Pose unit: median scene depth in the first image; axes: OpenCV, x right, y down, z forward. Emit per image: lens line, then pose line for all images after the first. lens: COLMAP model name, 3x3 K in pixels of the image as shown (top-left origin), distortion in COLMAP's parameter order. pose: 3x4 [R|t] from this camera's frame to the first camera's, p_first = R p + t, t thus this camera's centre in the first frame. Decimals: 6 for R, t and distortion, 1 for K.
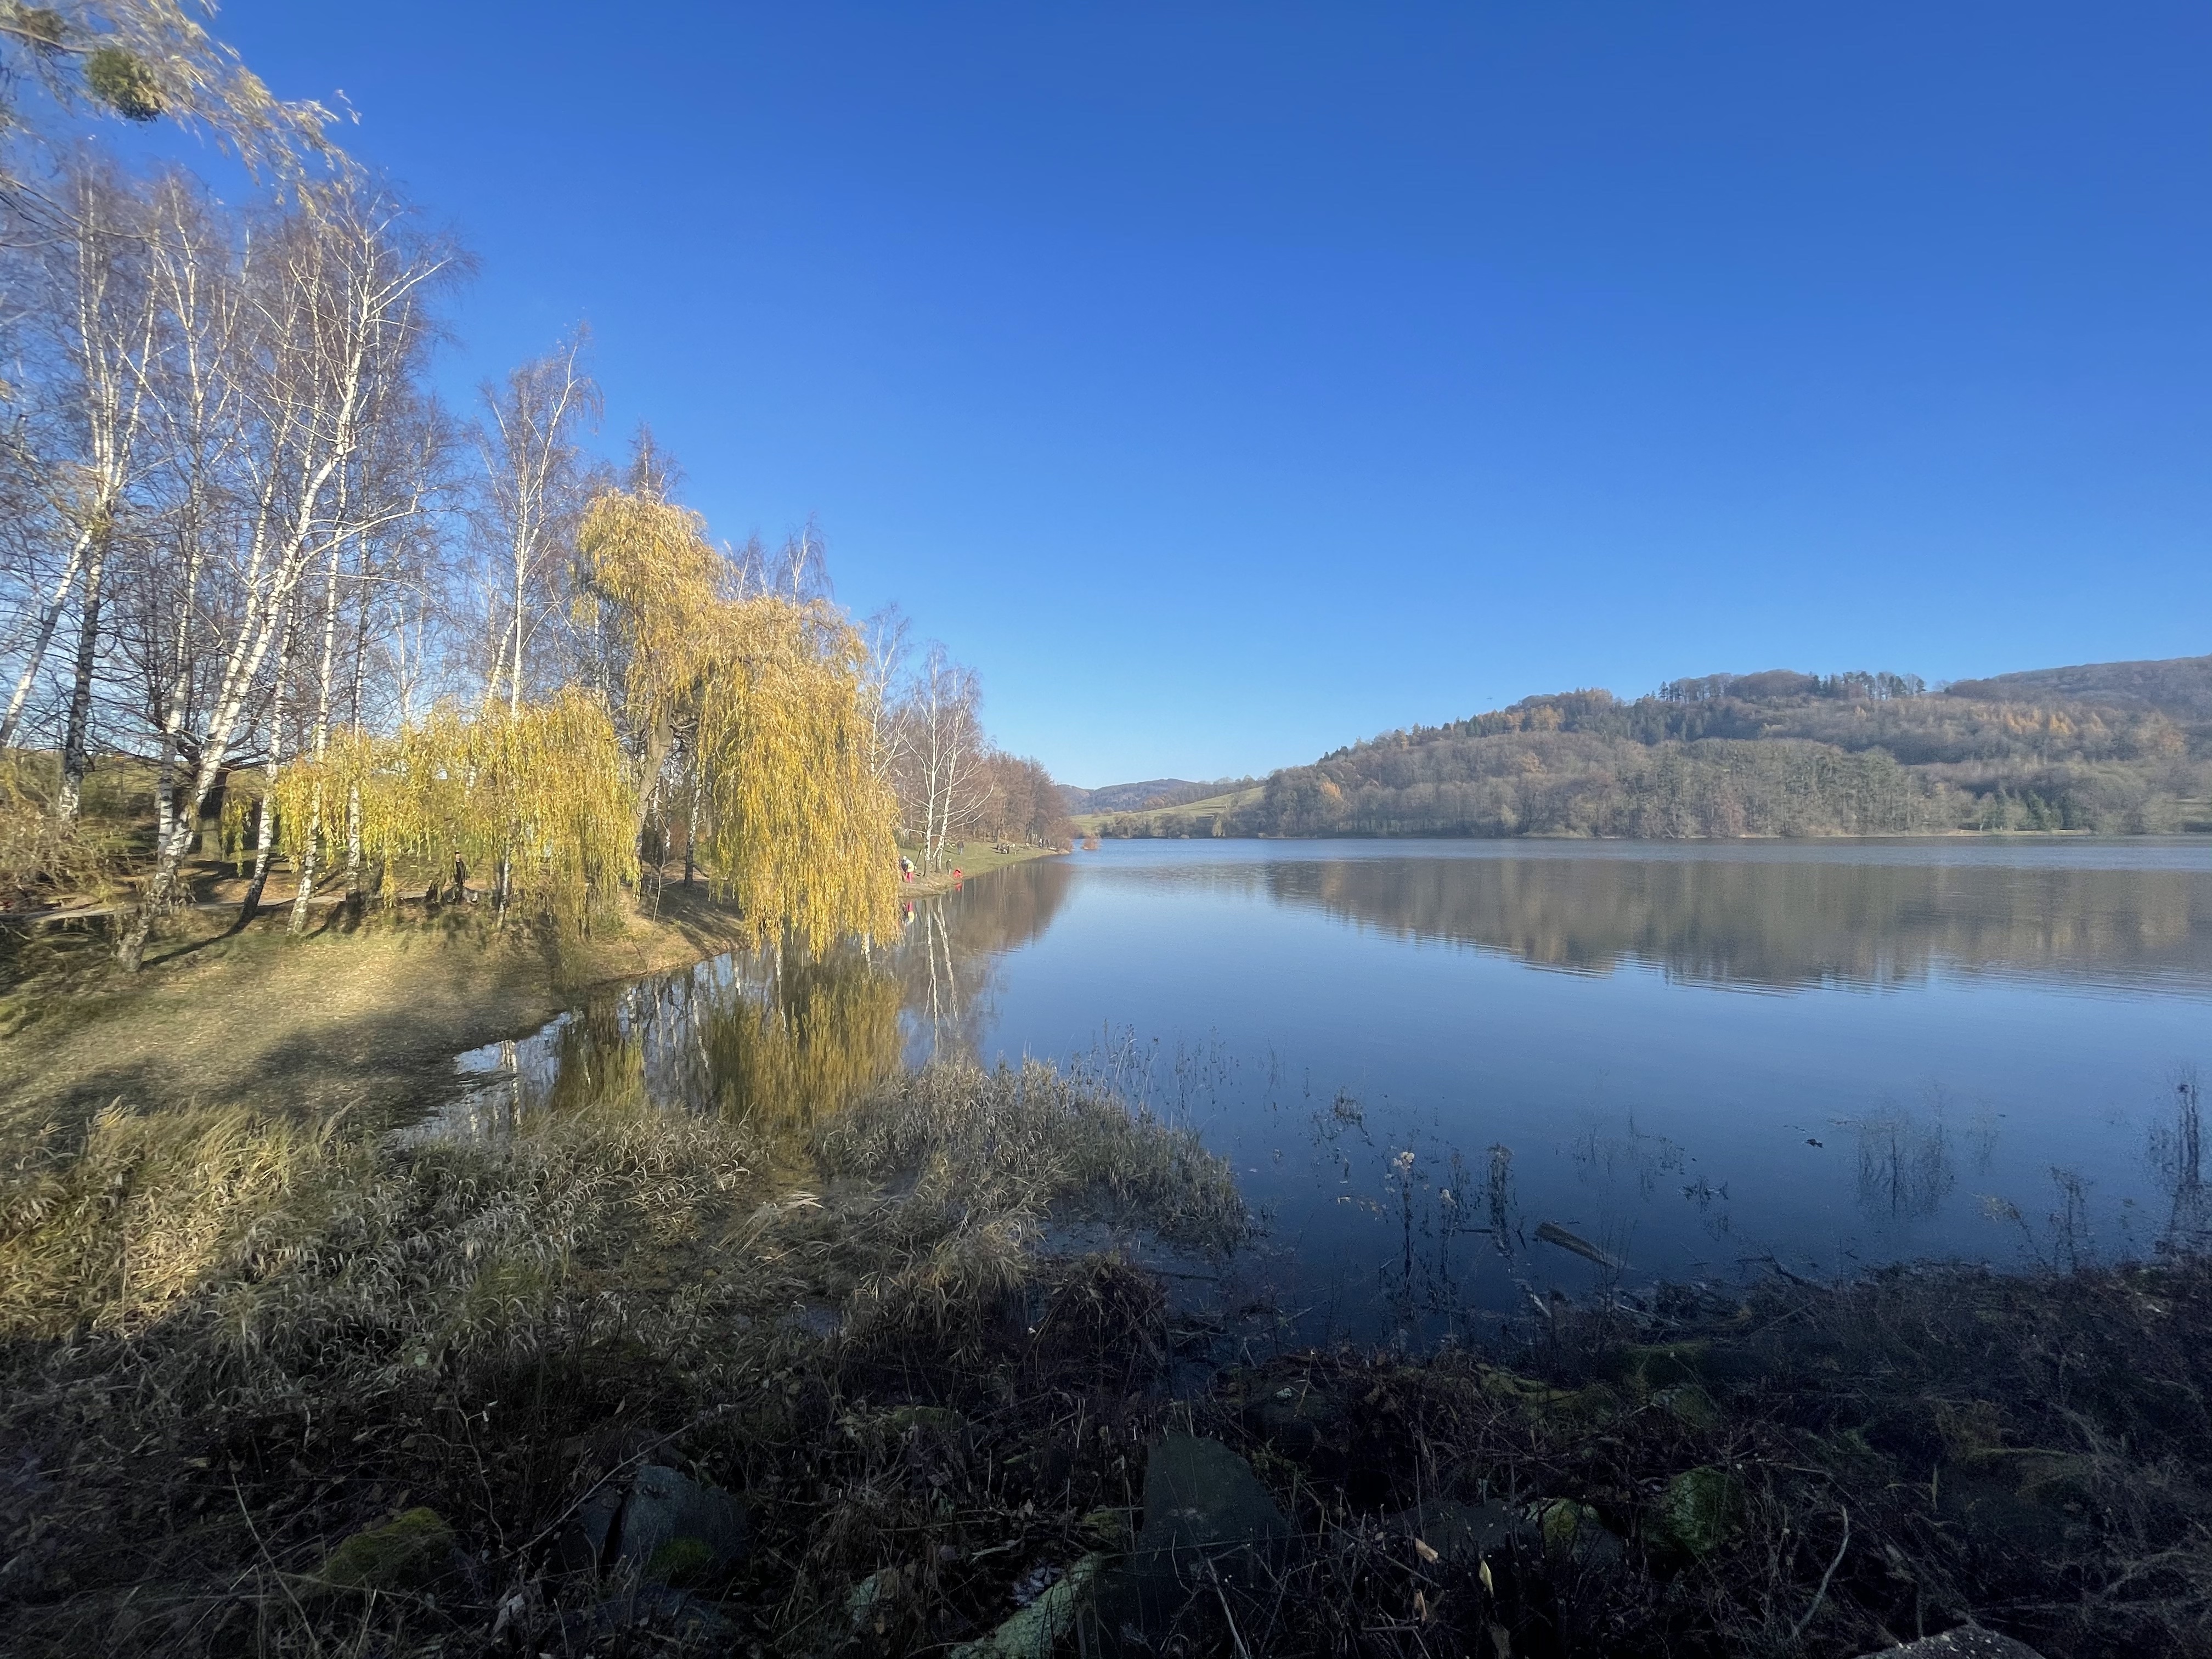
lens RADIAL K [[886.1, 0, 1111.6], [0, 886.1, 830.2], [0, 0, 1]] dist [-0.002304, -0.000879]
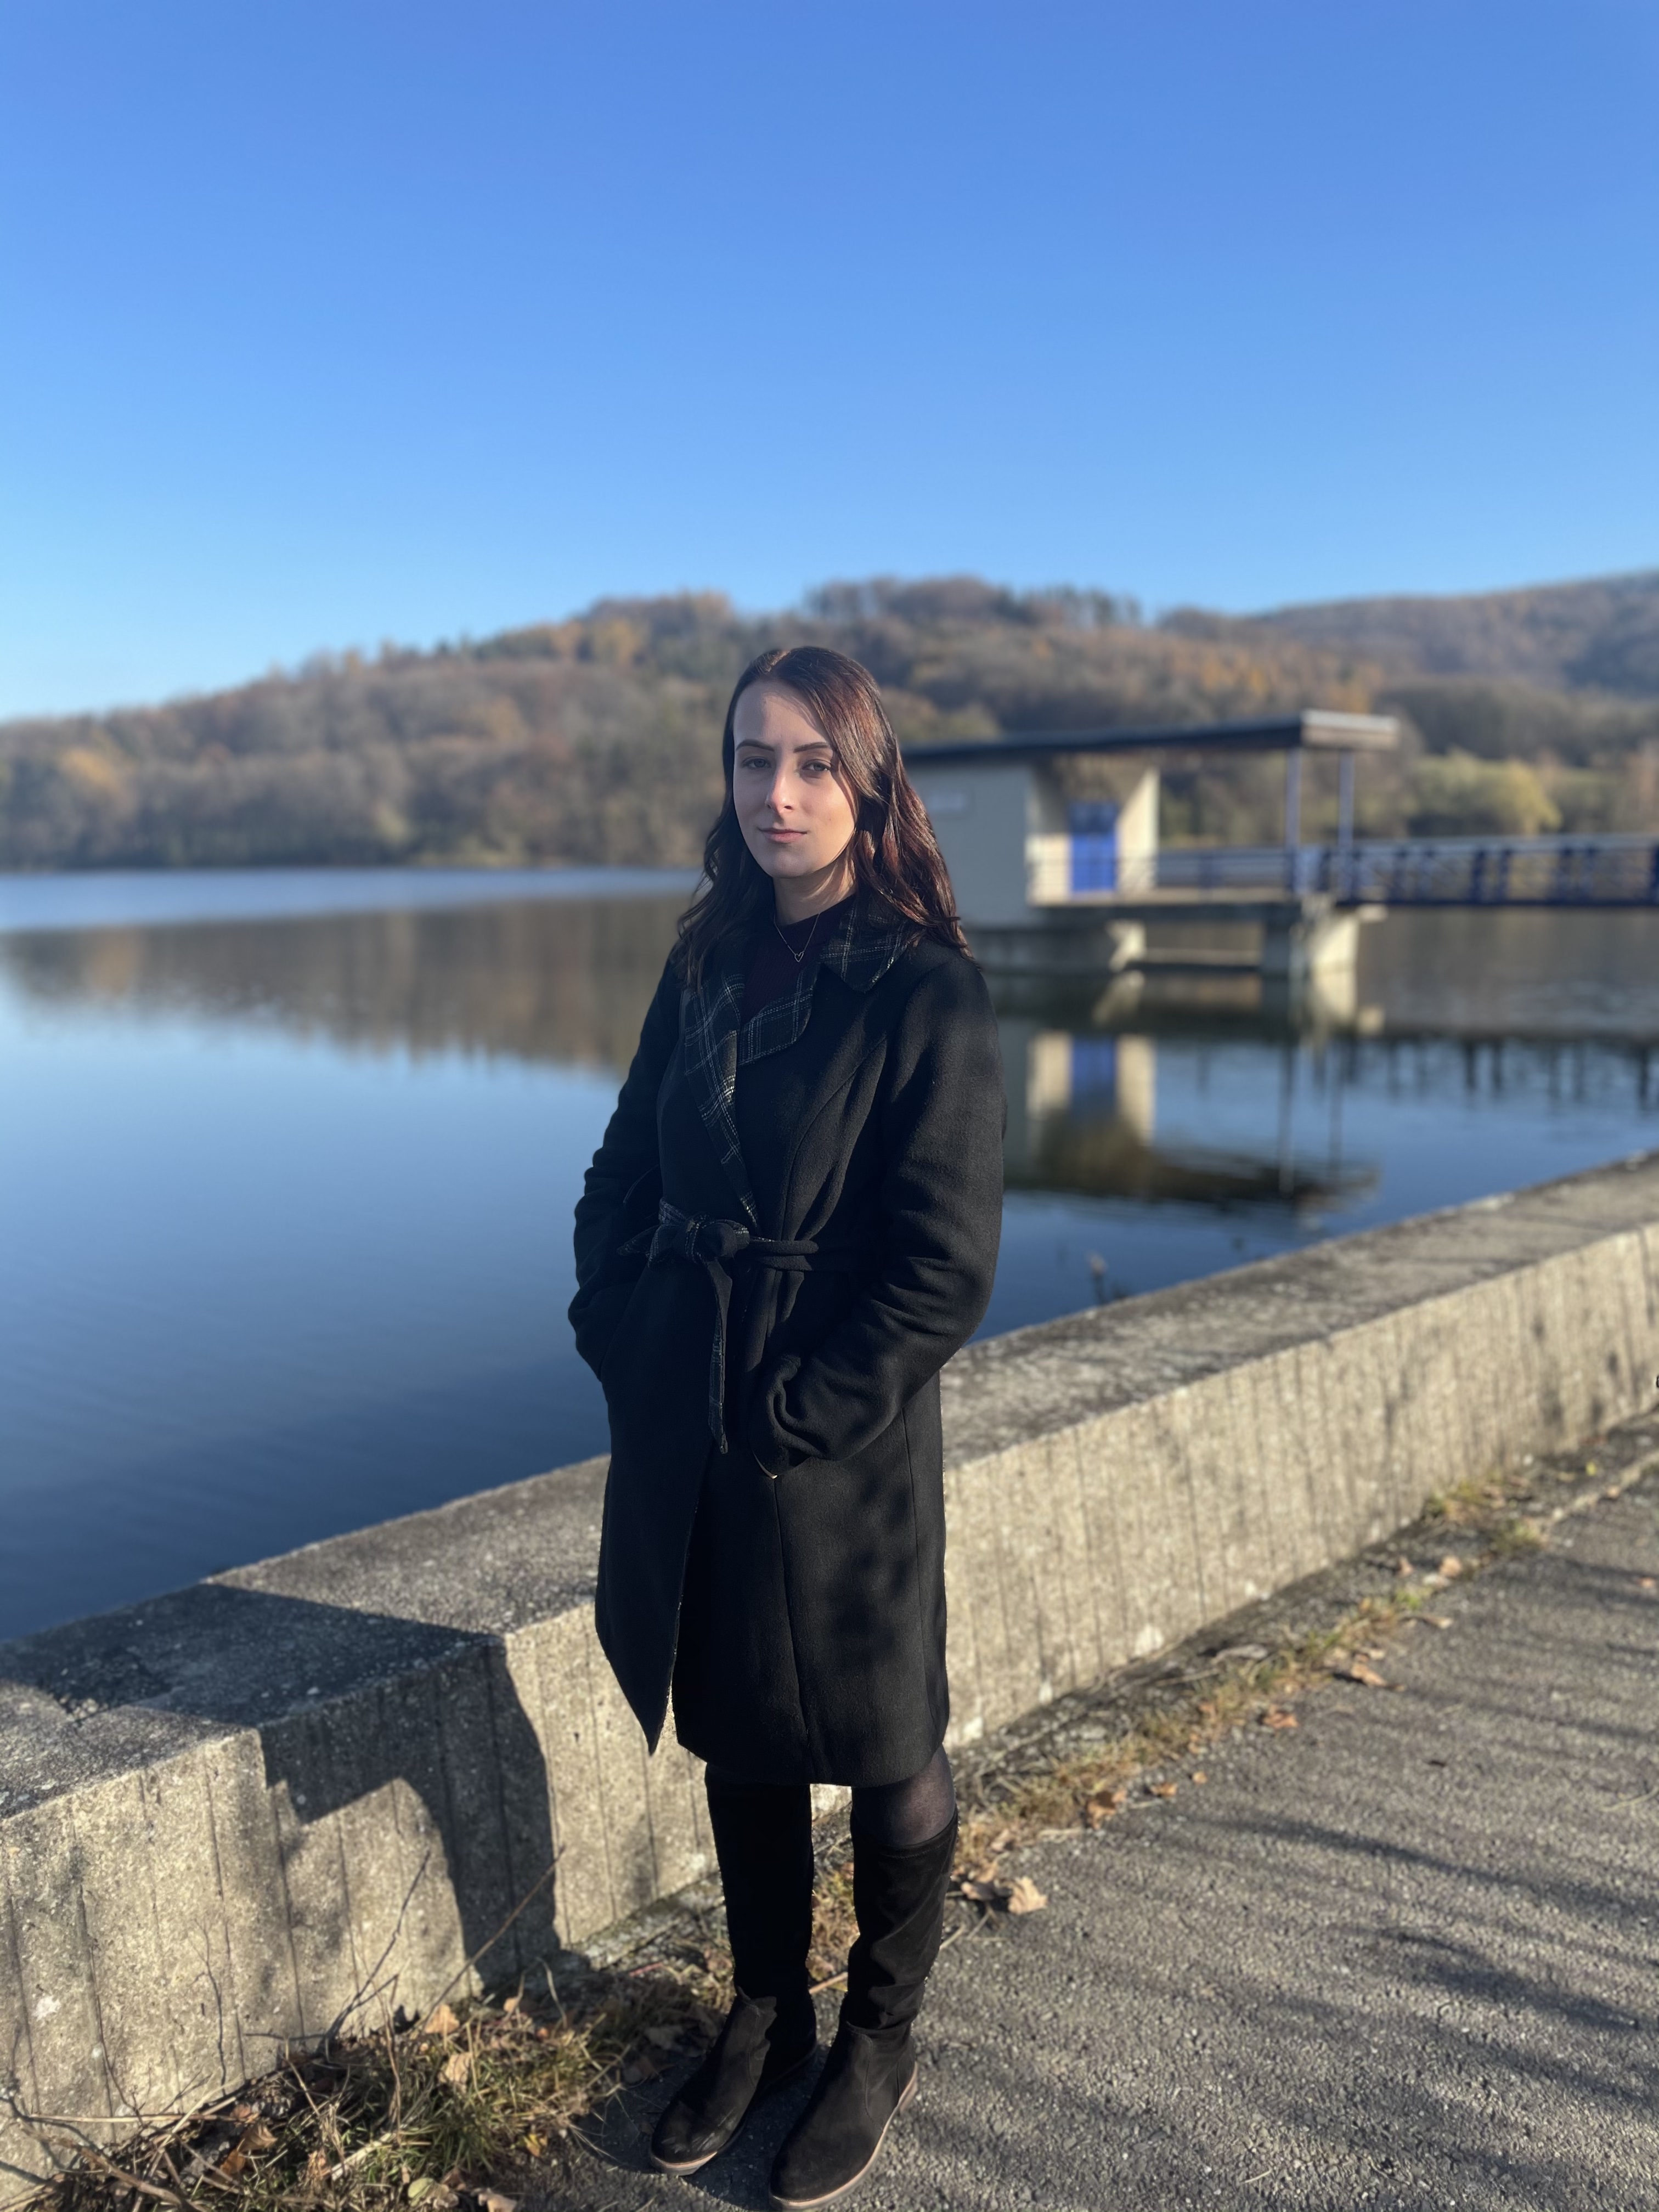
lens RADIAL K [[1649.9, 0, 834.3], [0, 1649.9, 1099.6], [0, 0, 1]] dist [0.098526, -0.125419]
pose [[0.868328, -0.089178, 0.487908, 0.199391], [0.015596, 0.988126, 0.152851, -0.001388], [-0.495746, -0.125115, 0.859408, 0.031887]]
